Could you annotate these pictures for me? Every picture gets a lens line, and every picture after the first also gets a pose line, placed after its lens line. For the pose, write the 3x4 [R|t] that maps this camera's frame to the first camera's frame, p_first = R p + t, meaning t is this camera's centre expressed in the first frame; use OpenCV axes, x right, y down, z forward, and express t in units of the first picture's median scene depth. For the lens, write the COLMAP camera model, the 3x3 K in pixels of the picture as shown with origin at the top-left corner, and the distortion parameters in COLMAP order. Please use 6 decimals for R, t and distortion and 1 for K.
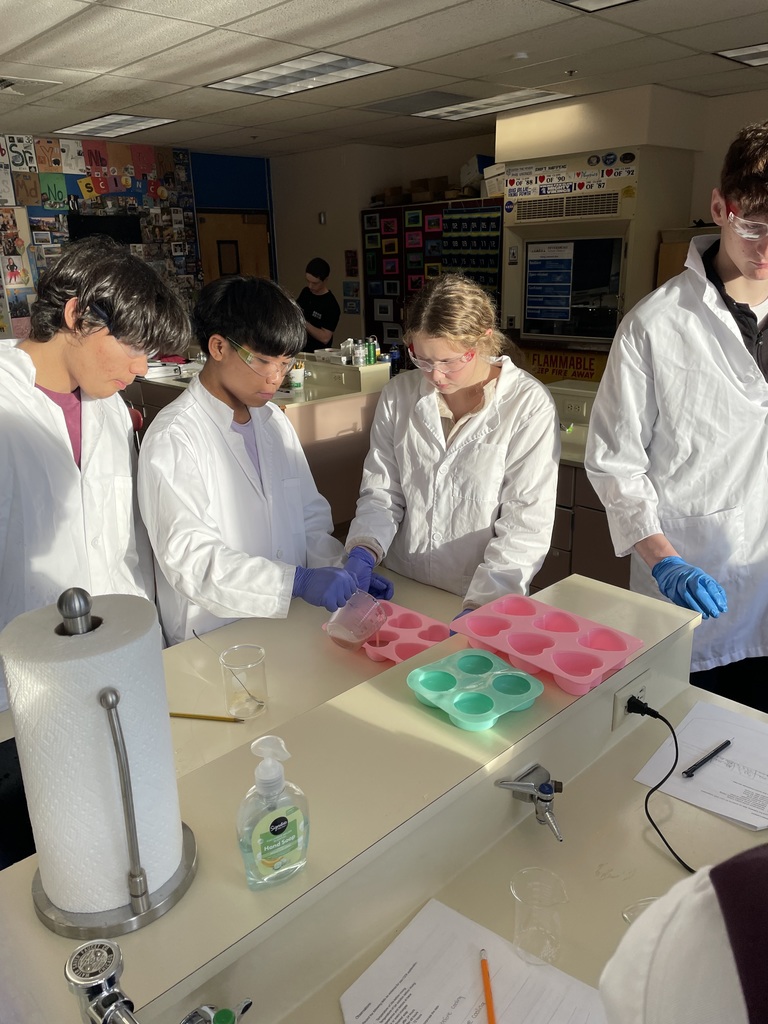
lens RADIAL K [[781.2, 0, 383.0], [0, 781.2, 511.6], [0, 0, 1]] dist [0.035471, -0.065624]
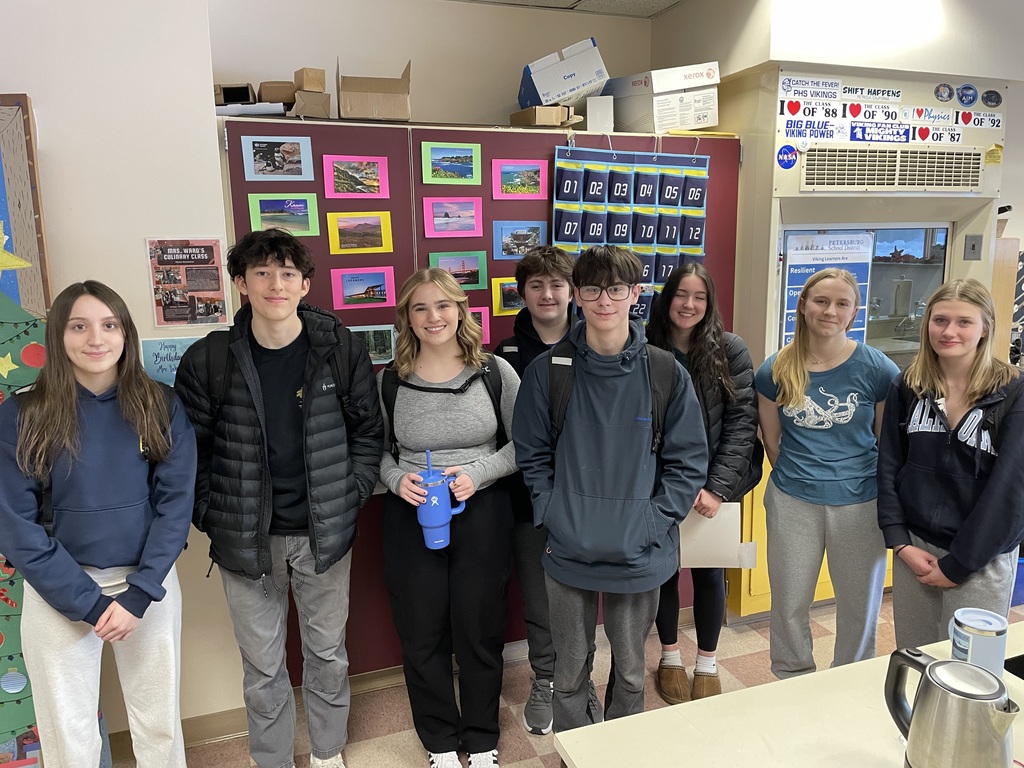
lens RADIAL K [[781.2, 0, 513.9], [0, 781.2, 384.0], [0, 0, 1]] dist [0.035471, -0.065624]
pose [[0.400134, -0.152613, 0.903660, -0.360397], [0.285941, 0.957604, 0.035111, -0.332214], [-0.870707, 0.244344, 0.426808, 1.006211]]
